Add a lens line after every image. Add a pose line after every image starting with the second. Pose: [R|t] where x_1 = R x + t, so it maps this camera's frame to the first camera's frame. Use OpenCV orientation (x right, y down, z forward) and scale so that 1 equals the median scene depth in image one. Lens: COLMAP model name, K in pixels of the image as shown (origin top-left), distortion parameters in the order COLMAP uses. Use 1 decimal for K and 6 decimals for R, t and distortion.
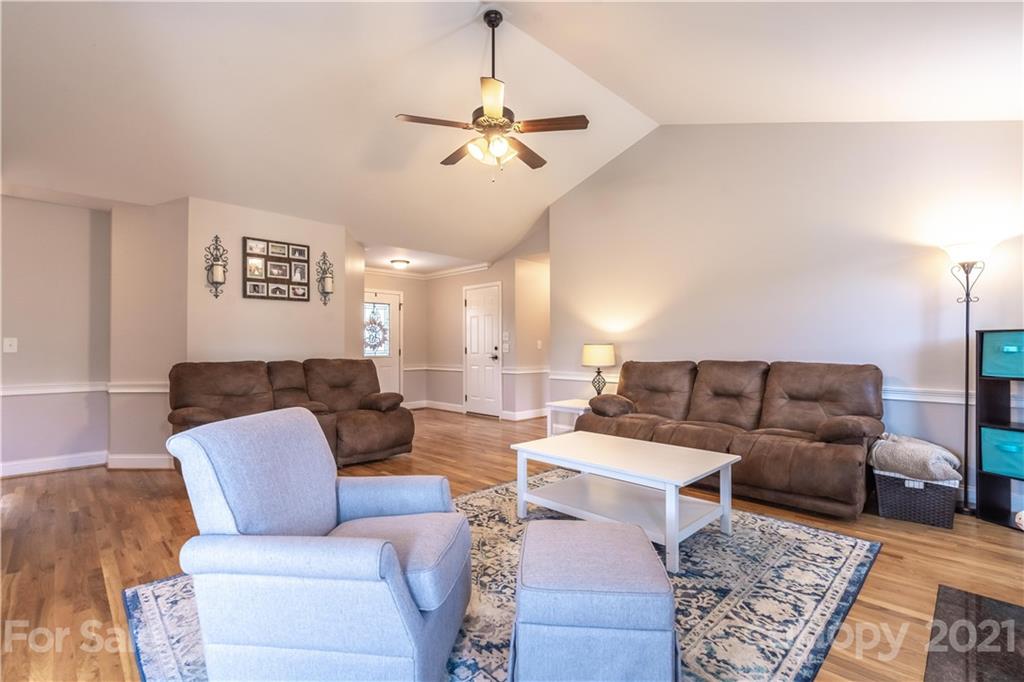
lens RADIAL K [[469.9, 0, 528.8], [0, 469.9, 337.9], [0, 0, 1]] dist [0.000704, 0.000217]
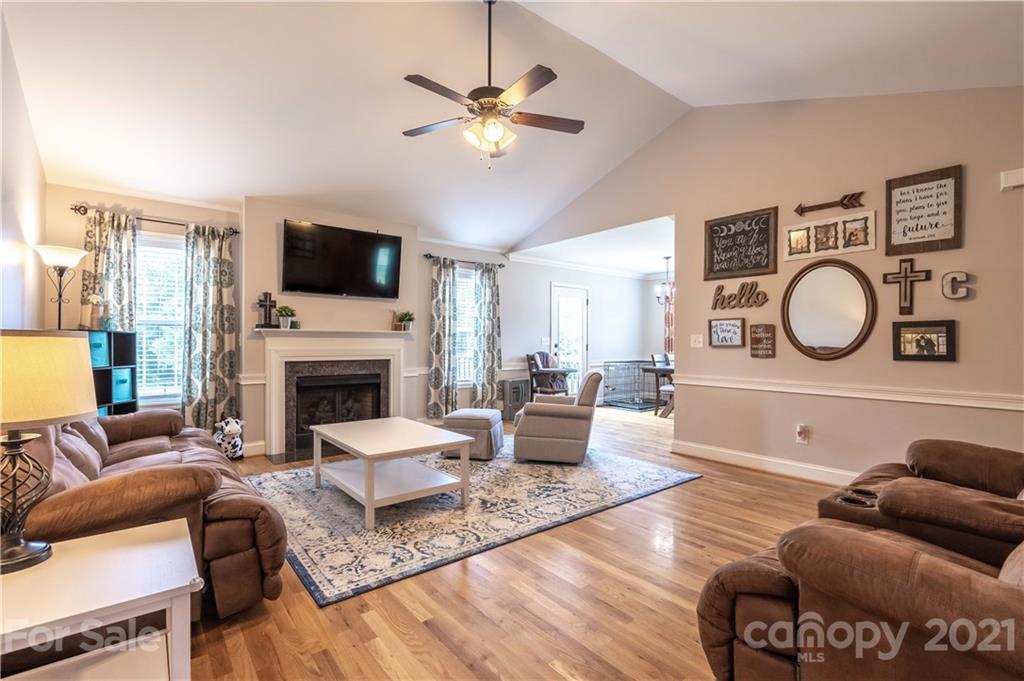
lens RADIAL K [[459.0, 0, 512.0], [0, 459.0, 340.5], [0, 0, 1]] dist [0.000680, 0.000140]
pose [[-0.990806, 0.004711, 0.135211, -0.186375], [0.002199, 0.999822, -0.018722, 0.023940], [-0.135275, -0.018252, -0.990640, 1.444709]]
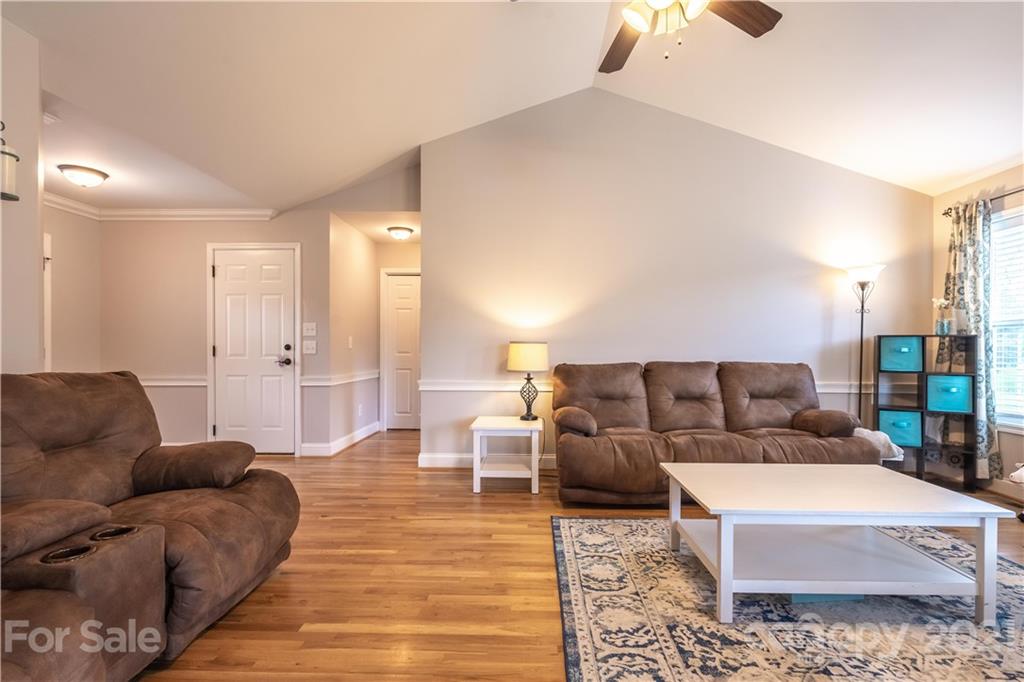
lens RADIAL K [[469.9, 0, 528.8], [0, 469.9, 337.9], [0, 0, 1]] dist [0.000704, 0.000217]
pose [[0.724927, 0.017572, 0.688601, -0.455795], [-0.018614, 0.999809, -0.005918, 0.012127], [-0.688574, -0.008527, 0.725116, 0.524829]]
